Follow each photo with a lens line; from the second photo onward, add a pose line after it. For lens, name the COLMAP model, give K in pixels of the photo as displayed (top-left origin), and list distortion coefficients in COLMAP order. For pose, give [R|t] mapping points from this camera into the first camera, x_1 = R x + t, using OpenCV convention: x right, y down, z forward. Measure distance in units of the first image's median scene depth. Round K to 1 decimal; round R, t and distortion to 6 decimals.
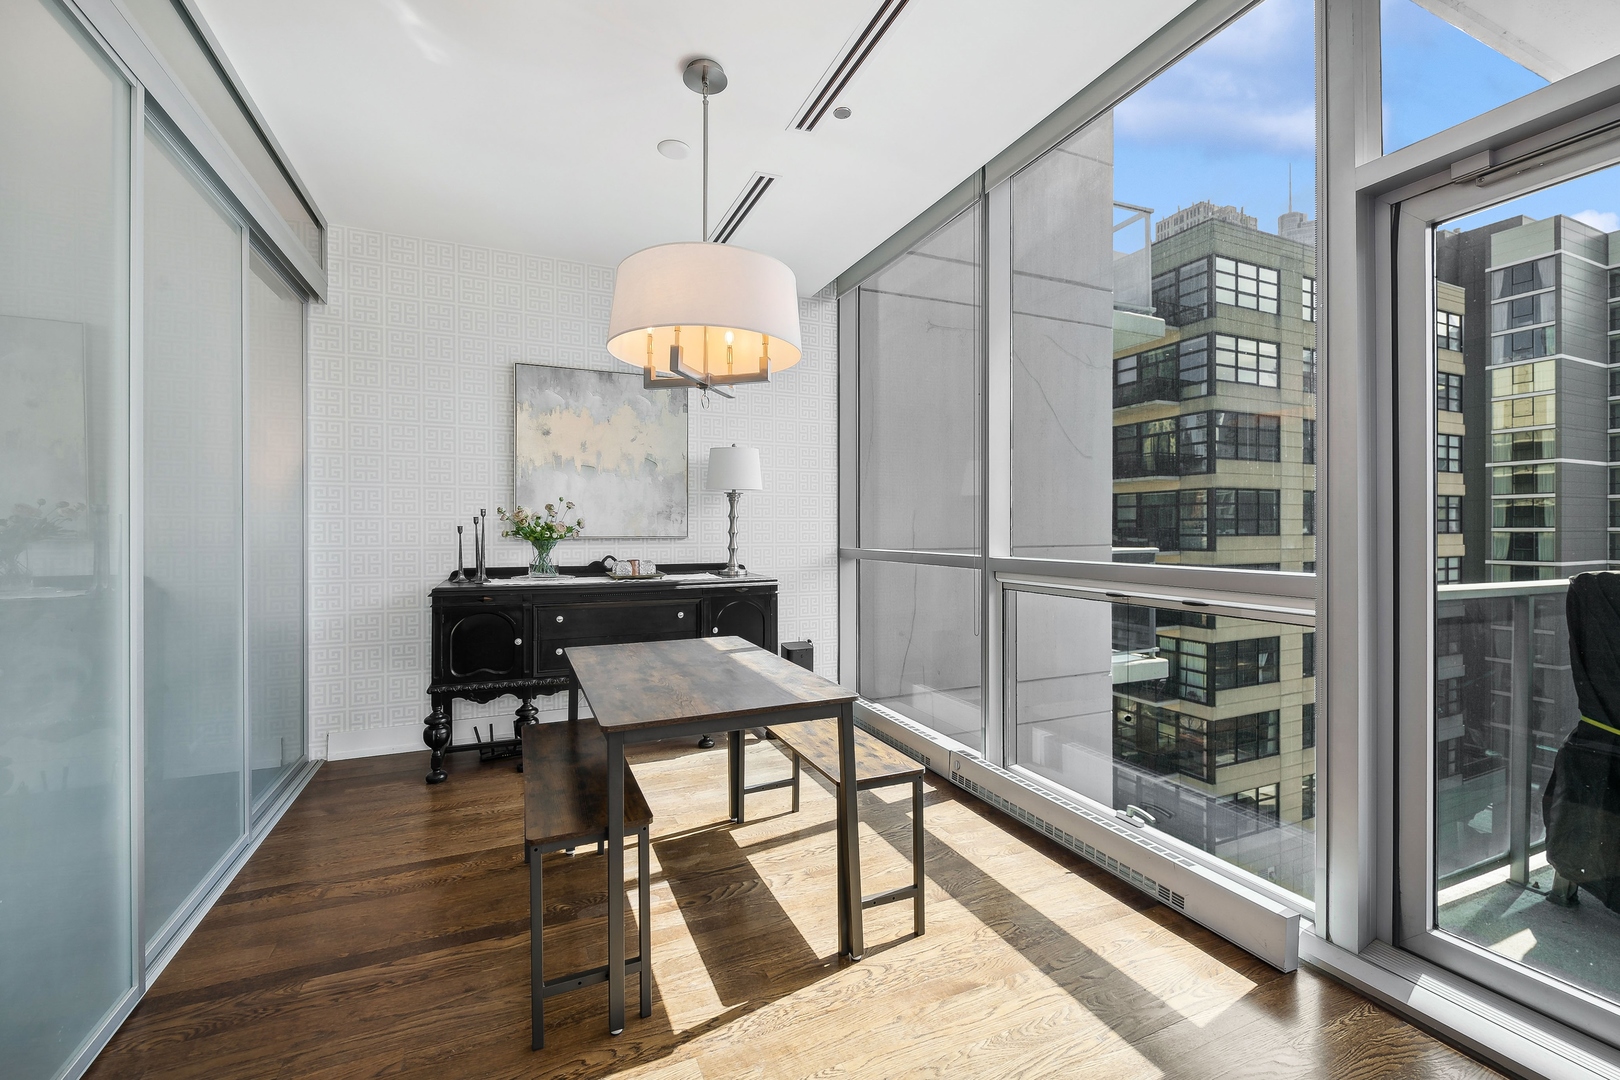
lens RADIAL K [[659.0, 0, 836.9], [0, 659.0, 528.8], [0, 0, 1]] dist [-0.000243, -0.000872]
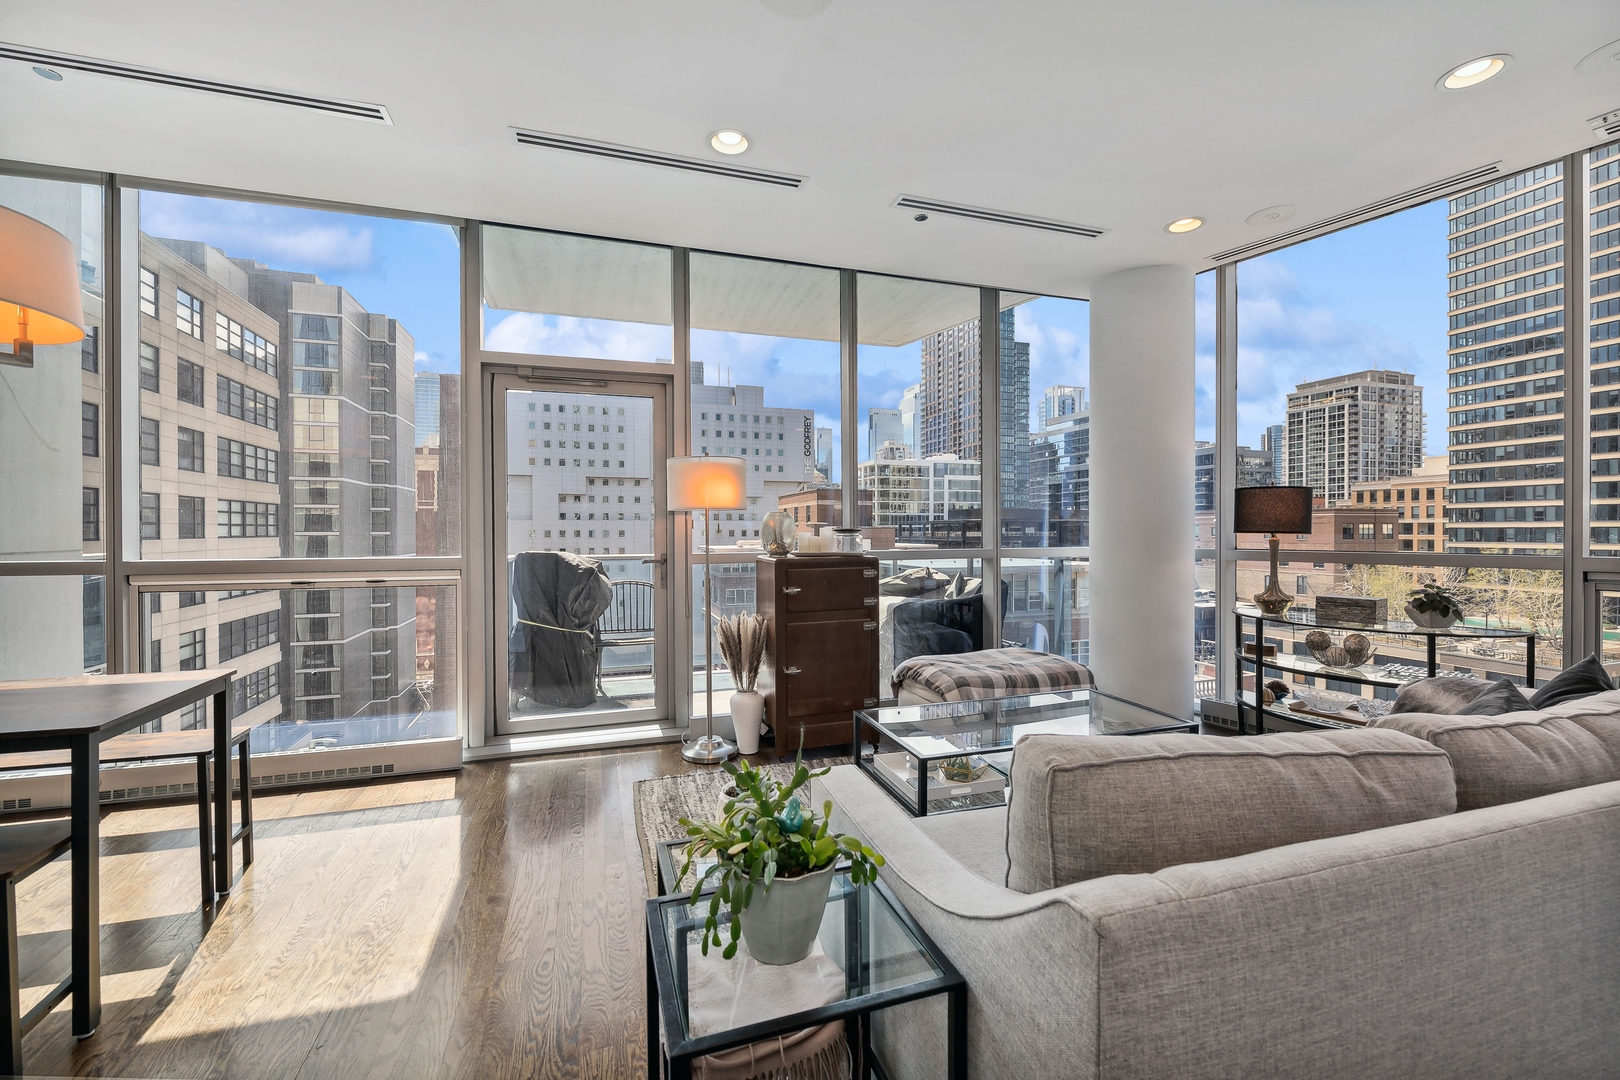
lens RADIAL K [[659.0, 0, 794.8], [0, 659.0, 536.5], [0, 0, 1]] dist [-0.000243, -0.000872]
pose [[0.106935, -0.009578, 0.994220, -0.466810], [0.004764, 0.999947, 0.009120, 0.000187], [-0.994255, 0.003761, 0.106975, -0.068762]]
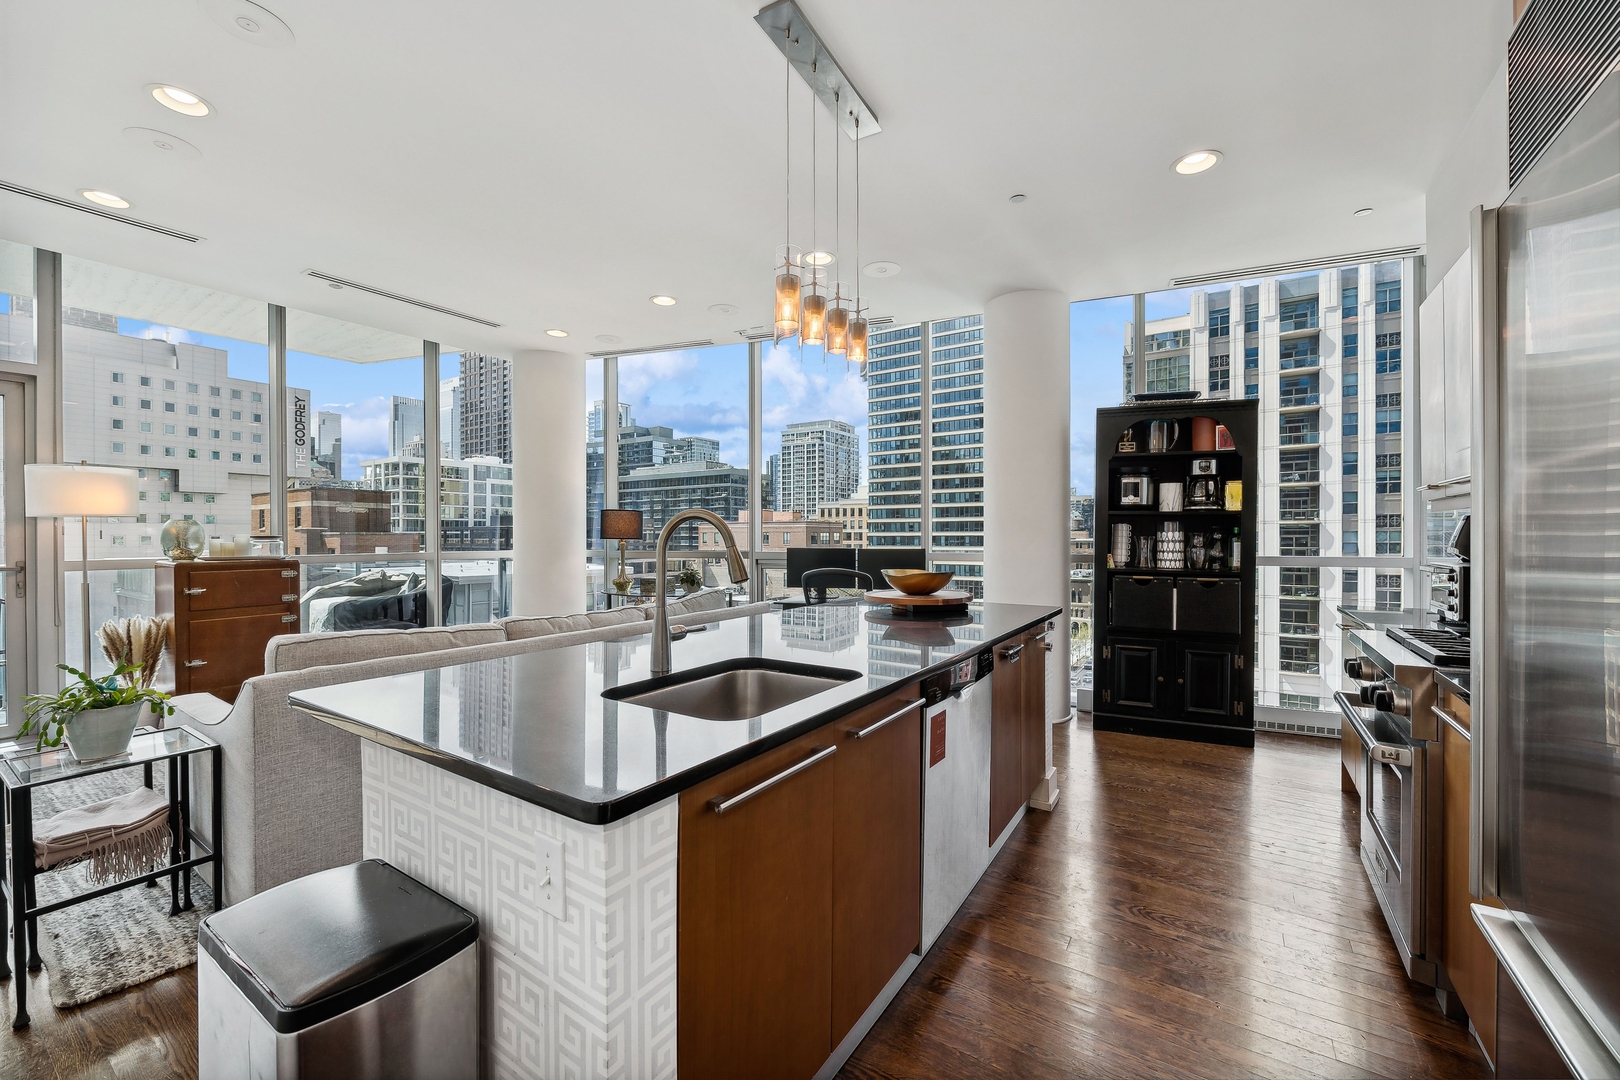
lens RADIAL K [[659.0, 0, 814.6], [0, 659.0, 537.1], [0, 0, 1]] dist [-0.000243, -0.000872]
pose [[-0.538933, -0.000097, 0.842349, -0.906069], [0.001567, 0.999998, 0.001117, 0.000713], [-0.842347, 0.001922, -0.538932, -0.217063]]
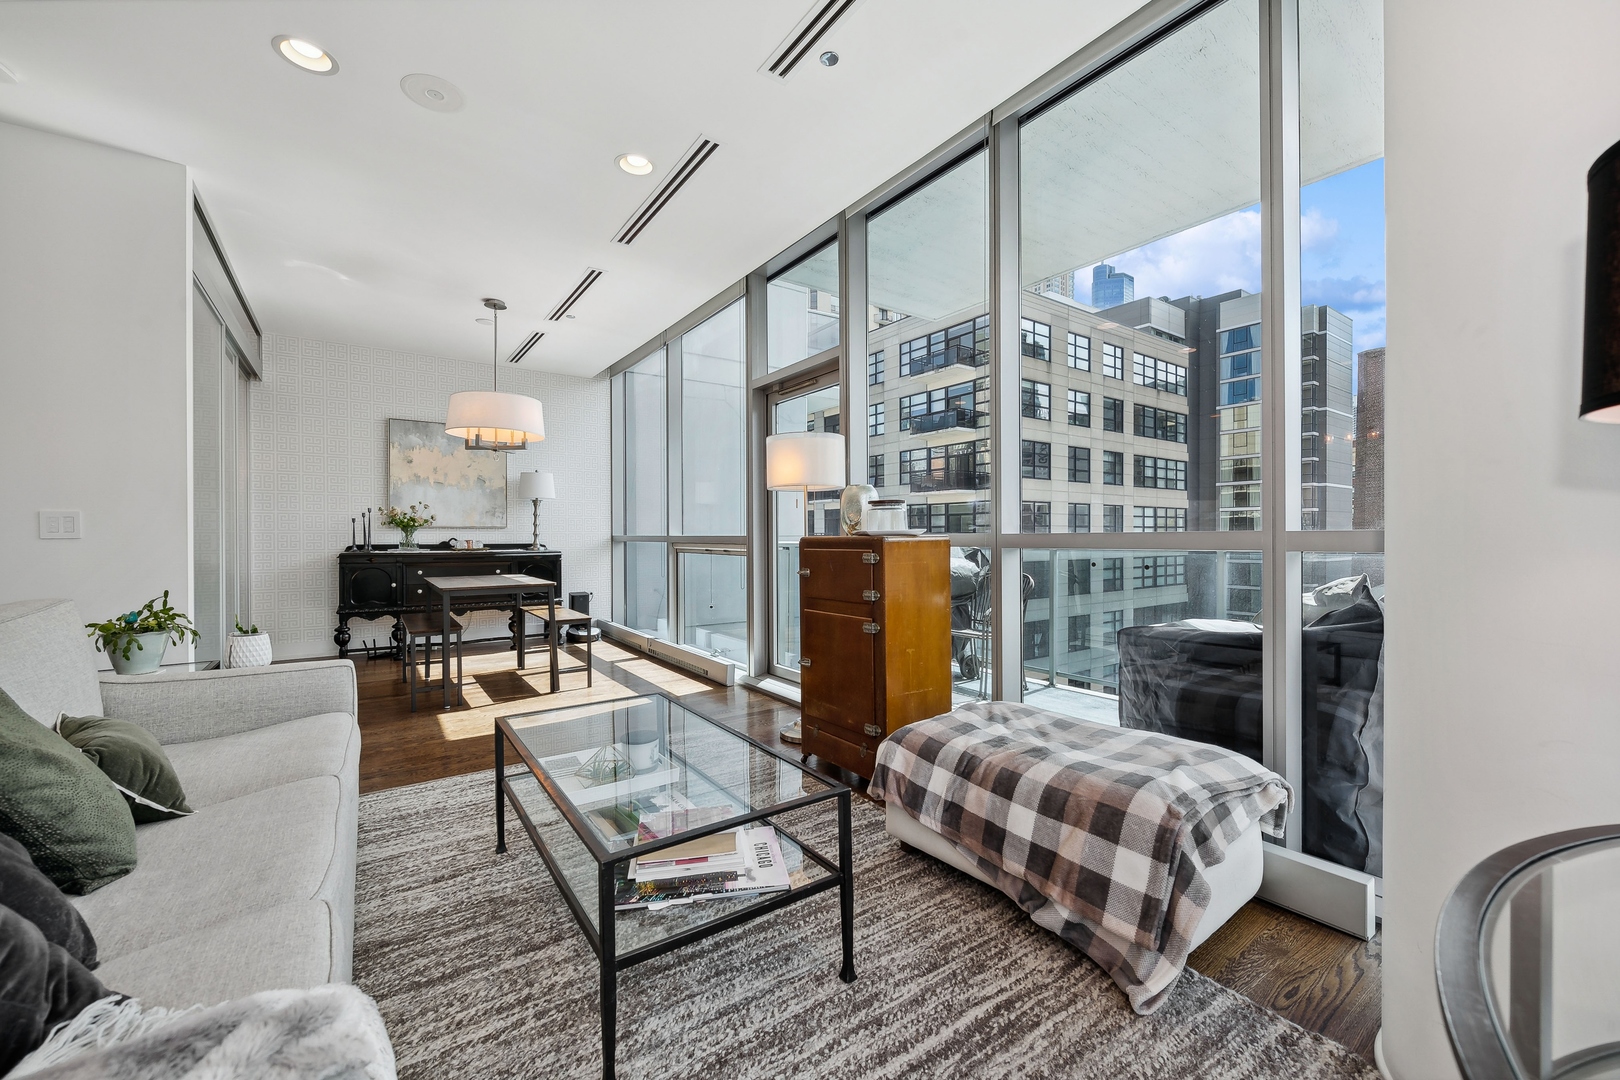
lens RADIAL K [[659.0, 0, 842.2], [0, 659.0, 542.0], [0, 0, 1]] dist [-0.000243, -0.000872]
pose [[0.983996, -0.000972, 0.178185, 0.298808], [-0.000109, 0.999982, 0.006058, 0.039393], [-0.178188, -0.005981, 0.983978, -0.741788]]
